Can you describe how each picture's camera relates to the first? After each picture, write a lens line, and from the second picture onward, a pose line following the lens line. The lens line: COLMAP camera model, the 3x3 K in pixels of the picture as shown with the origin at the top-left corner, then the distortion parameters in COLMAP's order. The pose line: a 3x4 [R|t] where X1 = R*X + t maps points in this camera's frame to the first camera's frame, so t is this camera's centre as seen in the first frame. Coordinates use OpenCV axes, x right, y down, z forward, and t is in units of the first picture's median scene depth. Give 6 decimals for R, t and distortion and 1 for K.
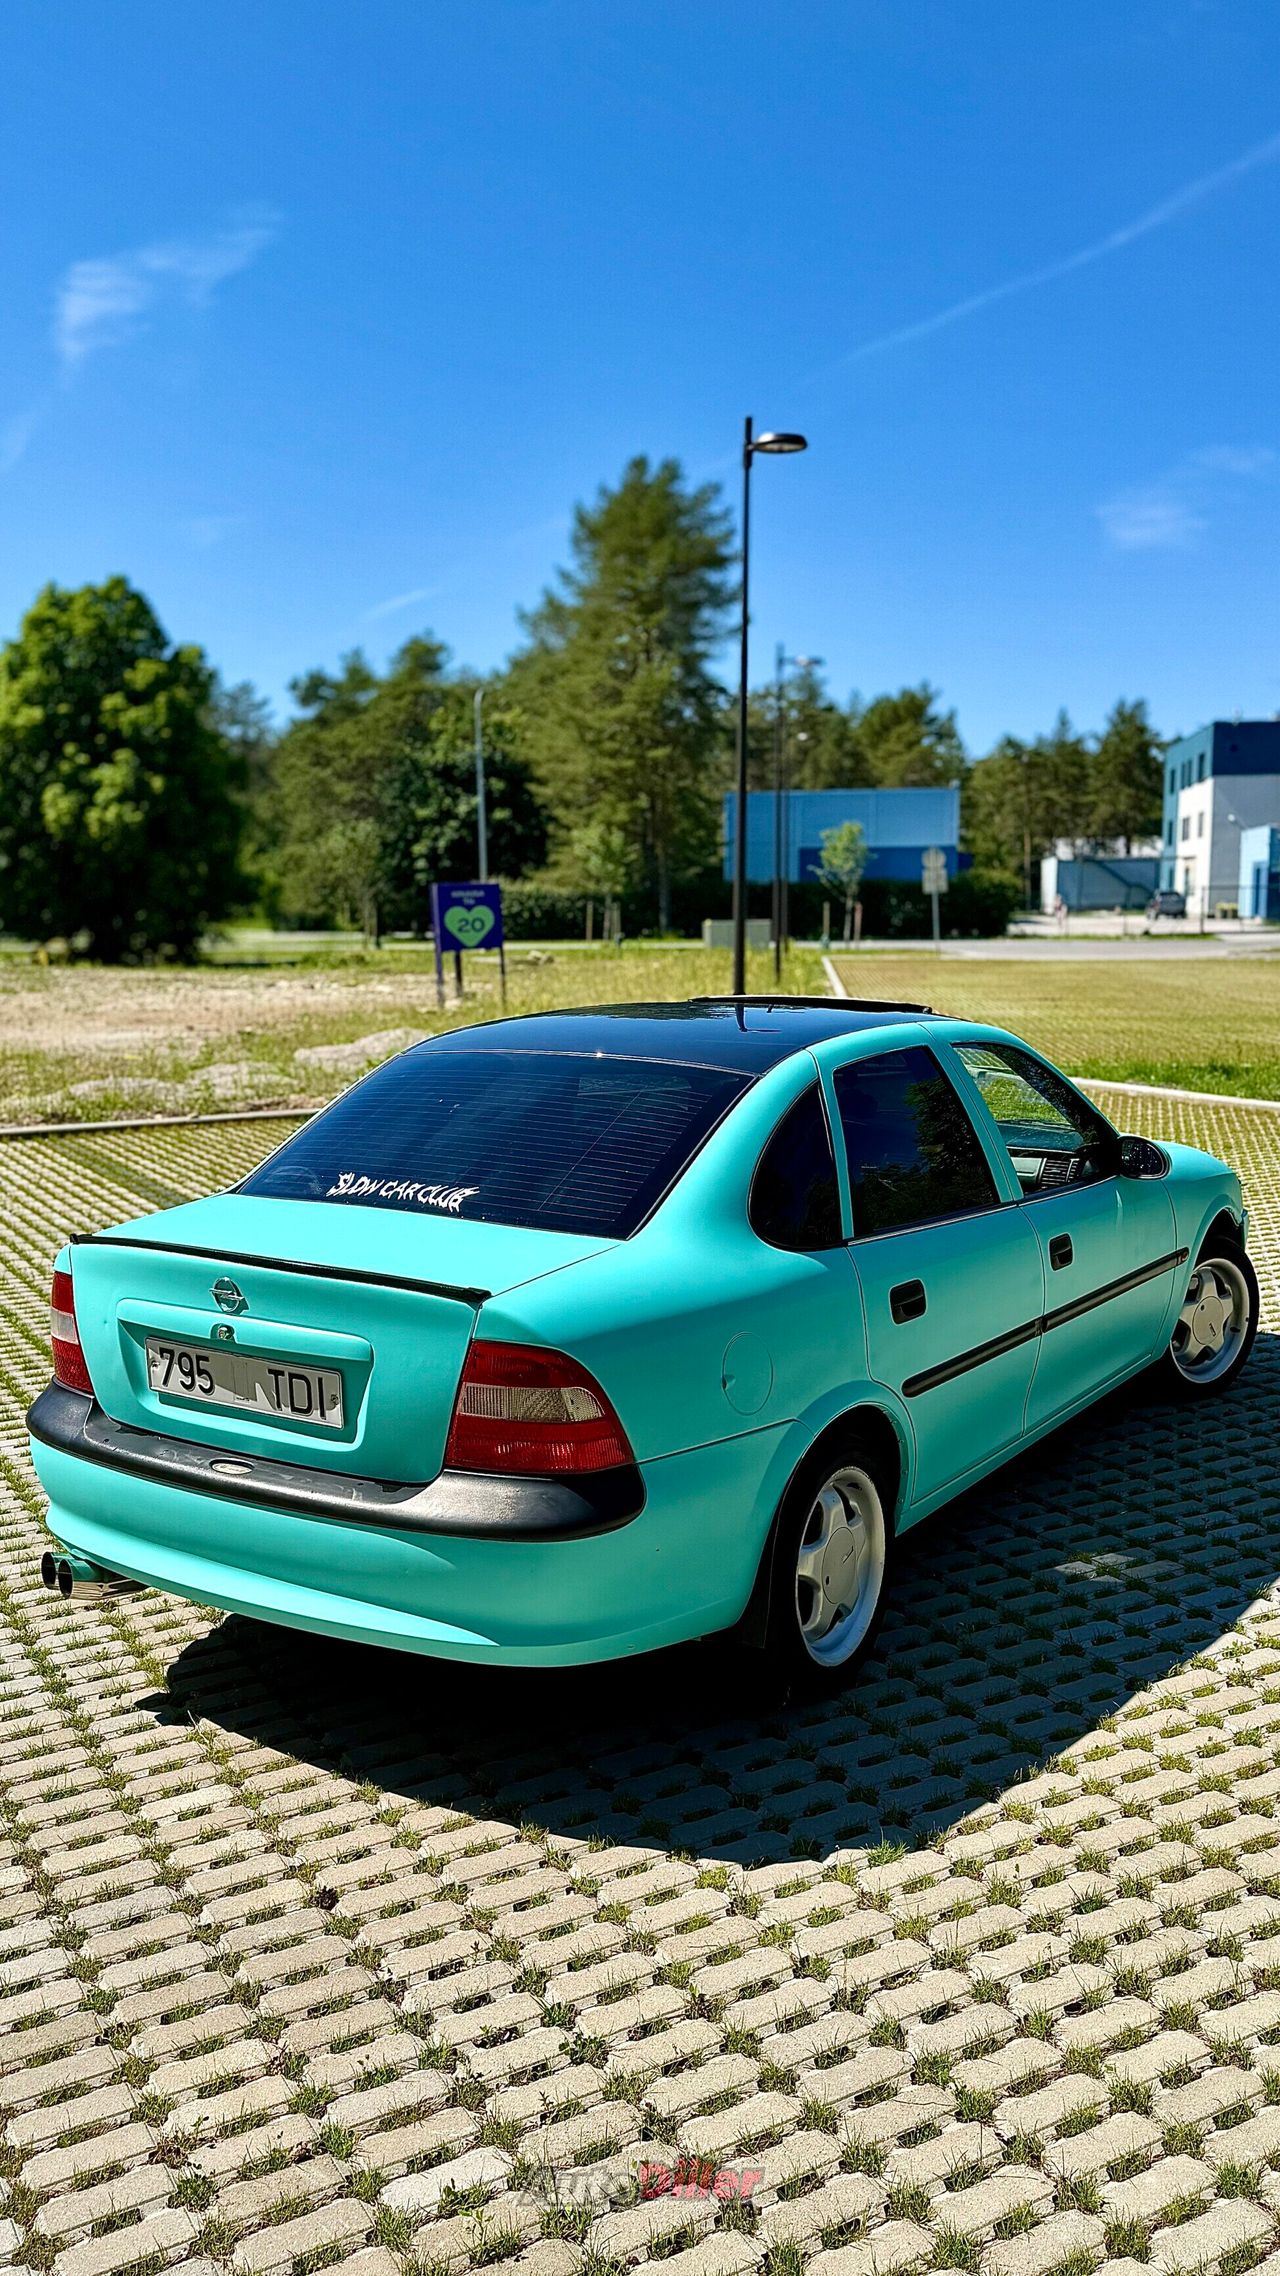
lens RADIAL K [[1875.0, 0, 630.2], [0, 1875.0, 1136.8], [0, 0, 1]] dist [0.122734, -0.255423]
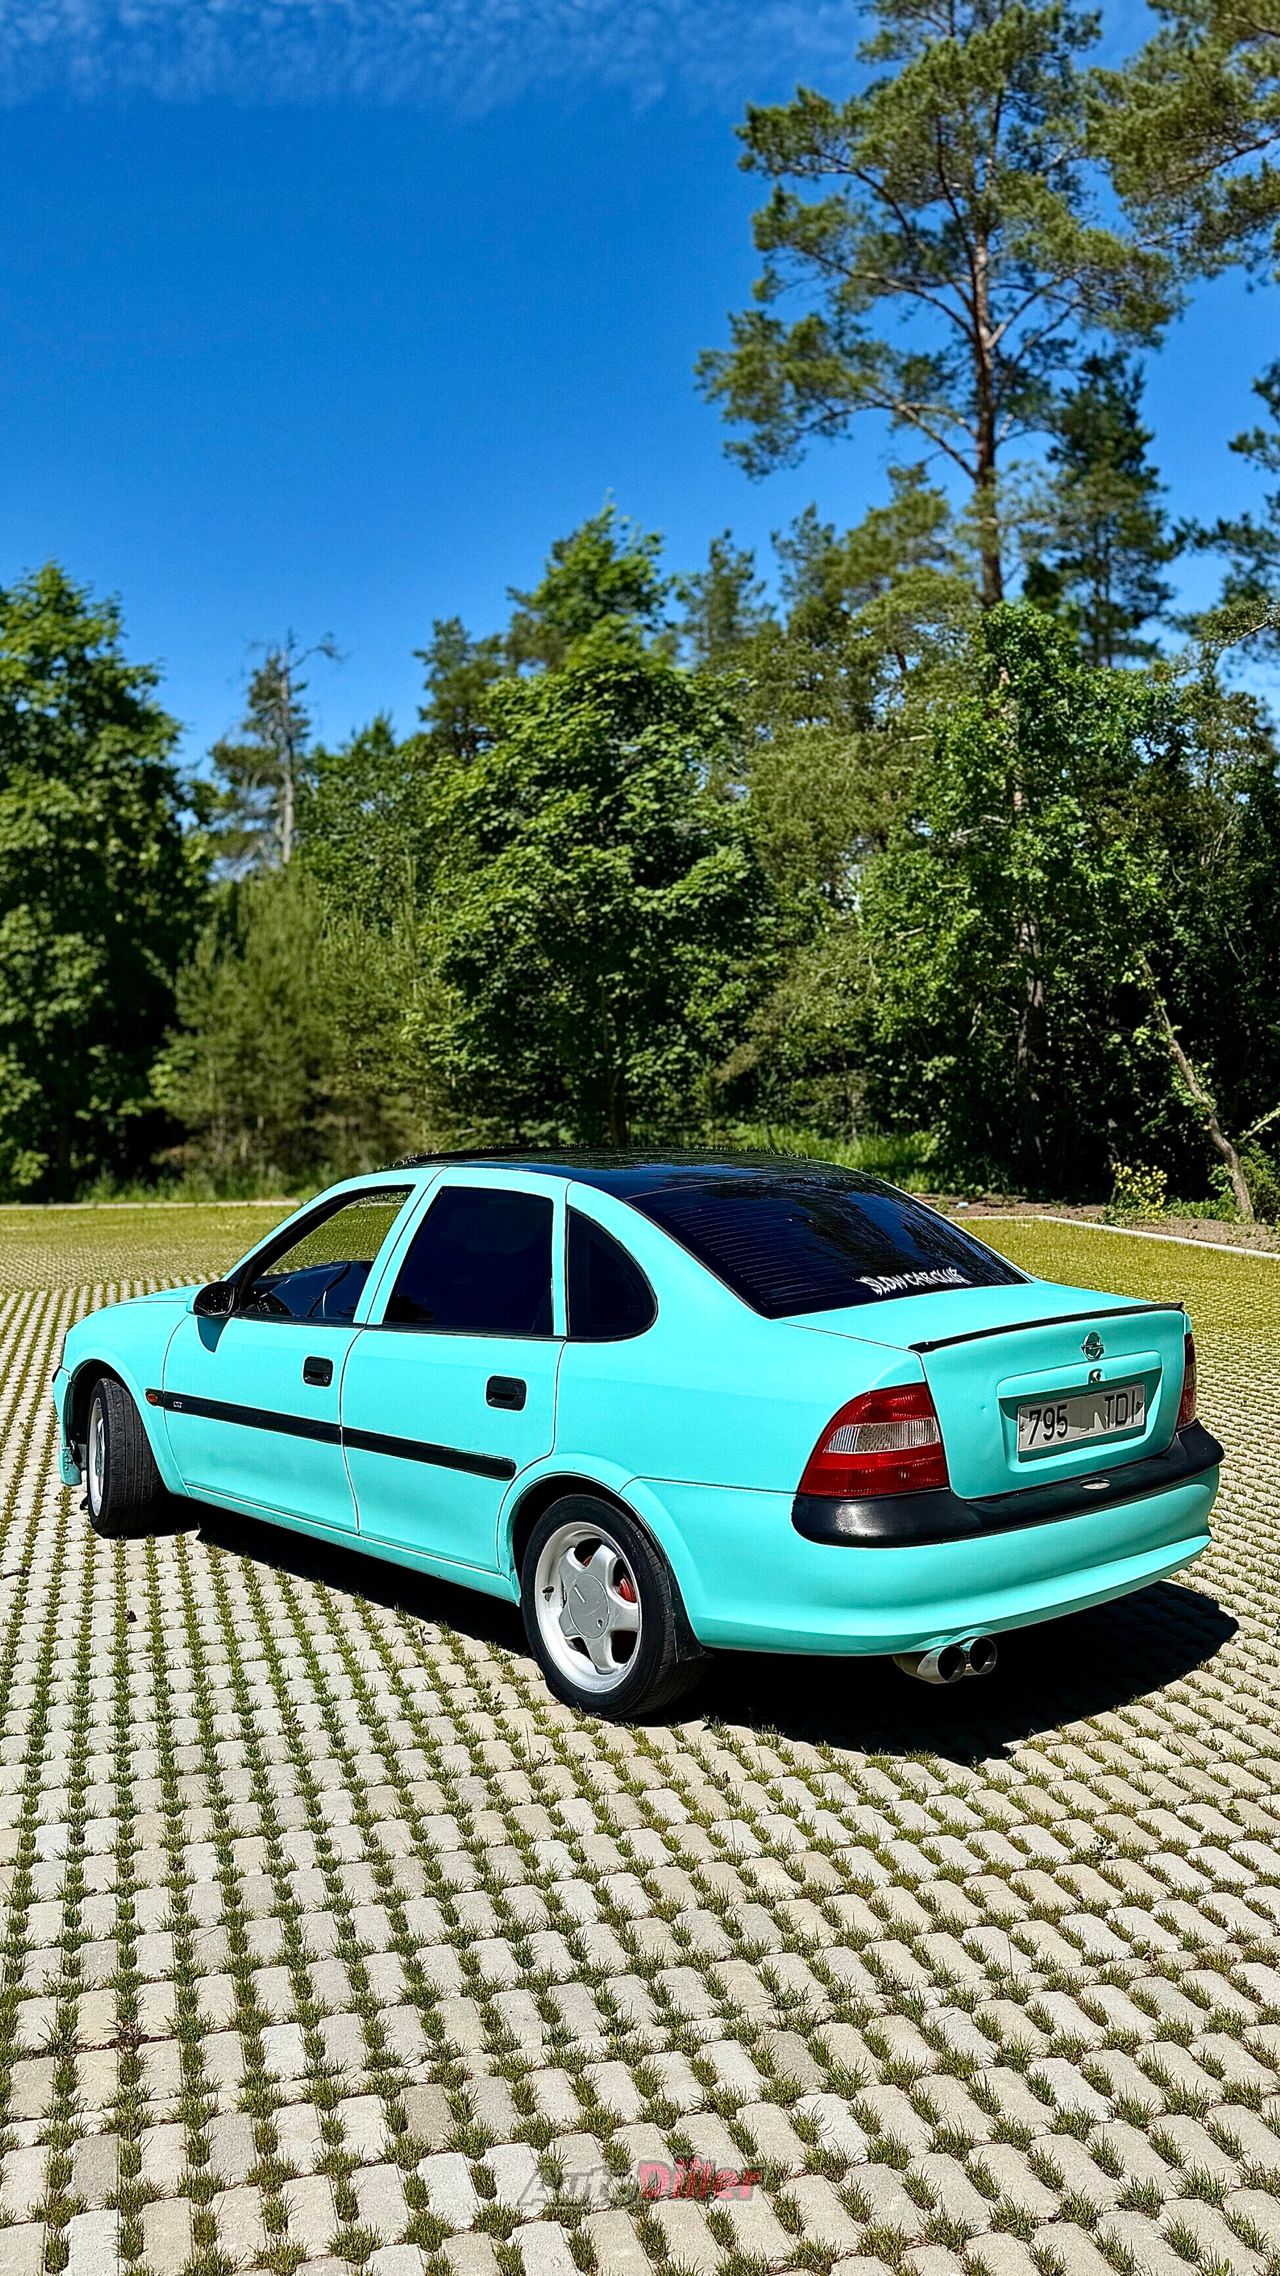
lens RADIAL K [[1875.0, 0, 630.2], [0, 1875.0, 1136.8], [0, 0, 1]] dist [0.122734, -0.255423]
pose [[0.235847, -0.019740, 0.971590, -1.430579], [0.140811, 0.989937, -0.014068, -0.076938], [-0.961535, 0.140128, 0.236253, 0.918434]]
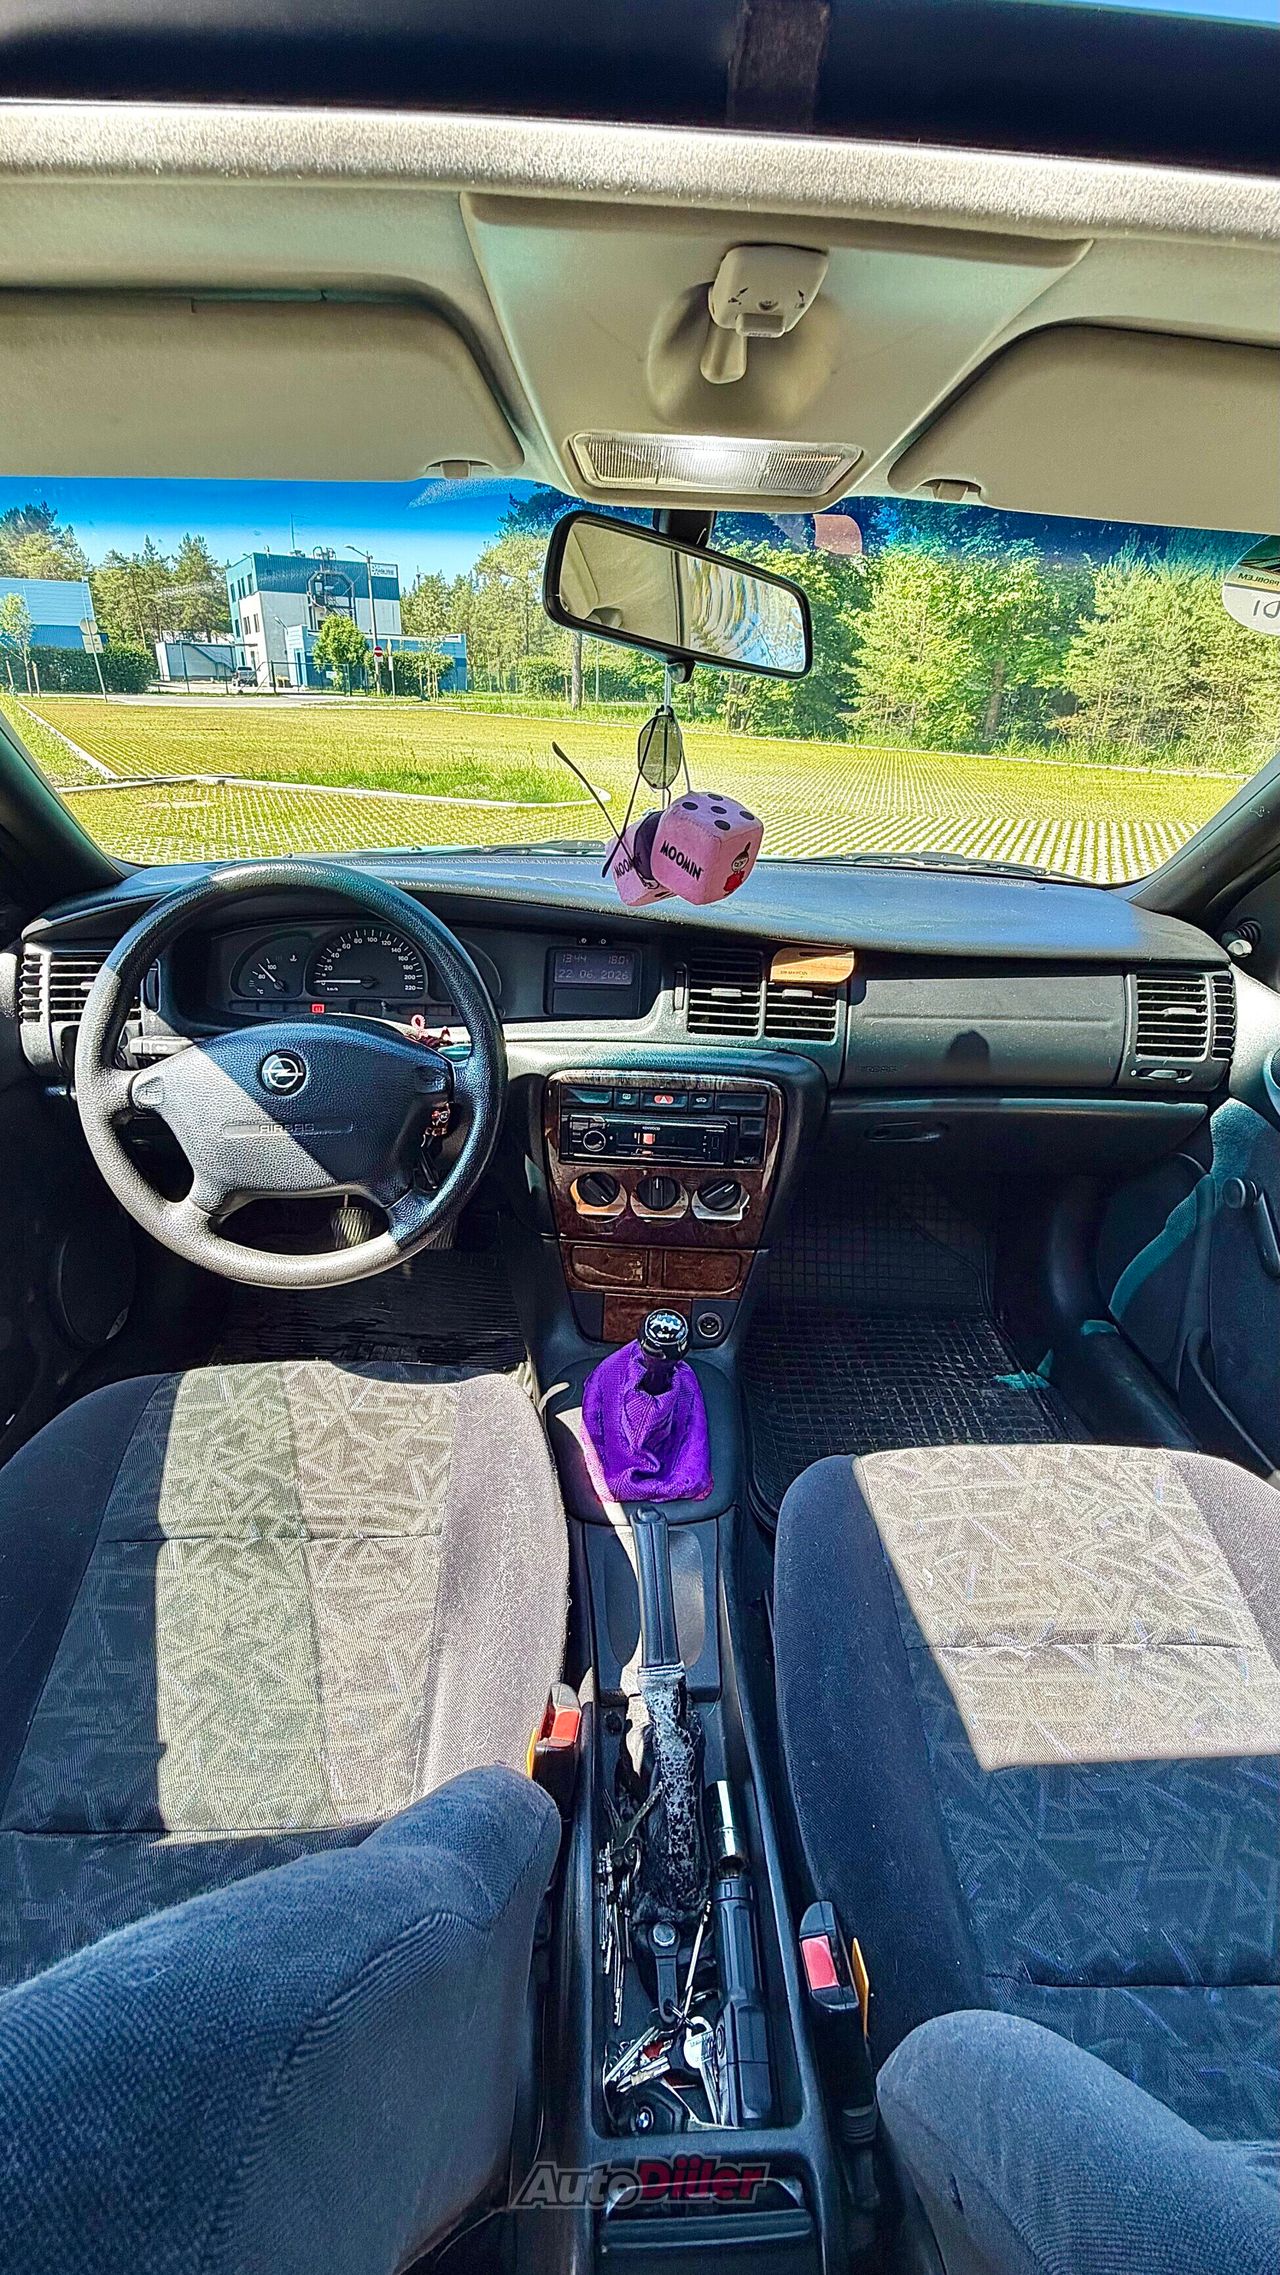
lens RADIAL K [[939.9, 0, 642.8], [0, 939.9, 1149.4], [0, 0, 1]] dist [-0.019689, -0.000016]
pose [[0.790851, -0.242578, 0.561881, 0.053322], [0.042372, 0.937593, 0.345143, -0.040645], [-0.610540, -0.249149, 0.751775, 1.398450]]
